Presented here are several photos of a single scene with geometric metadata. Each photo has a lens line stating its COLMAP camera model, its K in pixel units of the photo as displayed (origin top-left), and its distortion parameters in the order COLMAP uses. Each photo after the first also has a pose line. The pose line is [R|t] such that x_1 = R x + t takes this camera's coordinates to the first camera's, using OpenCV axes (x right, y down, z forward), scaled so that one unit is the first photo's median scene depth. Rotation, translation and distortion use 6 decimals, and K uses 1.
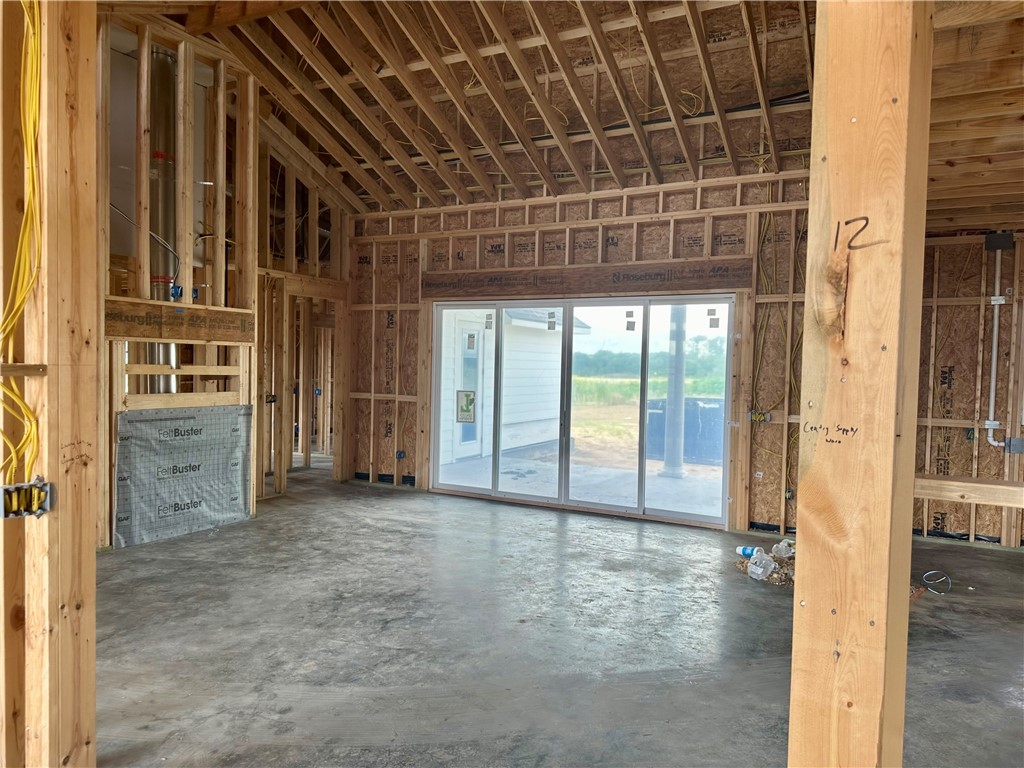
lens RADIAL K [[711.9, 0, 517.2], [0, 711.9, 384.2], [0, 0, 1]] dist [0.027541, -0.006319]
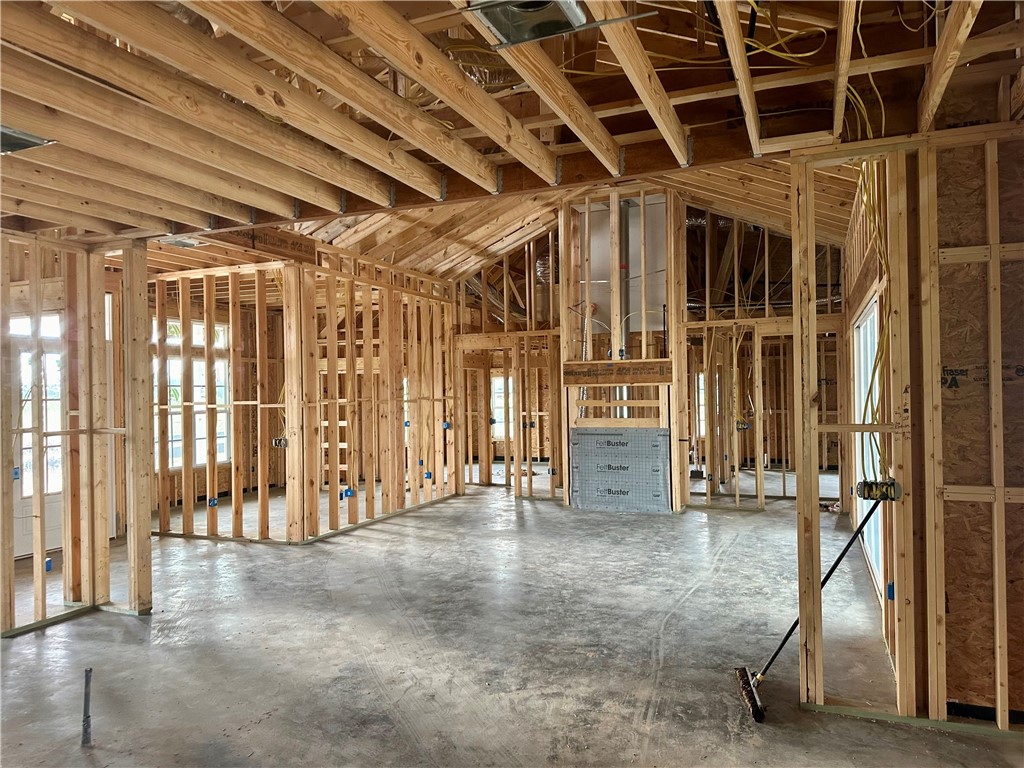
lens RADIAL K [[711.9, 0, 513.4], [0, 711.9, 386.8], [0, 0, 1]] dist [0.027541, -0.006319]
pose [[0.079709, -0.031238, -0.996329, 1.144476], [-0.015382, 0.999351, -0.032564, -0.002151], [0.996699, 0.017921, 0.079177, 0.717858]]
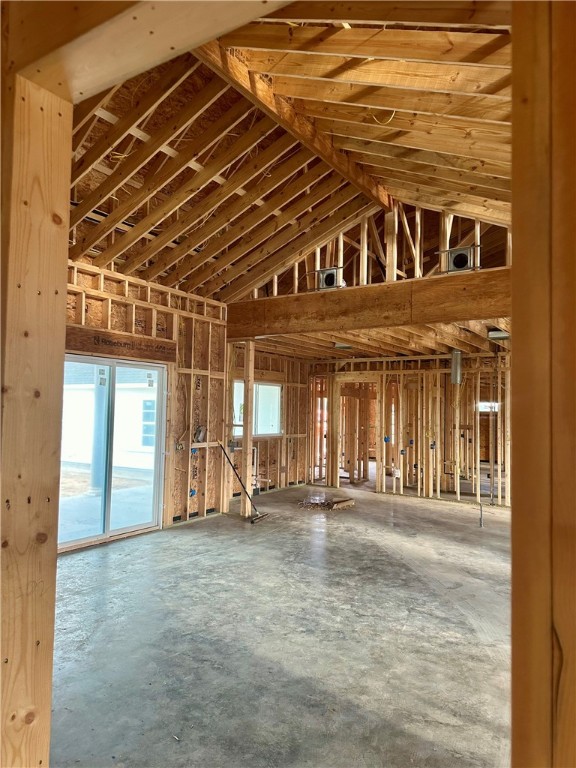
lens RADIAL K [[533.9, 0, 293.5], [0, 533.9, 385.0], [0, 0, 1]] dist [0.027541, -0.006319]
pose [[0.092513, 0.032845, 0.995170, -0.911669], [0.015930, 0.999279, -0.034461, -0.052616], [-0.995584, 0.019041, 0.091923, 0.767536]]
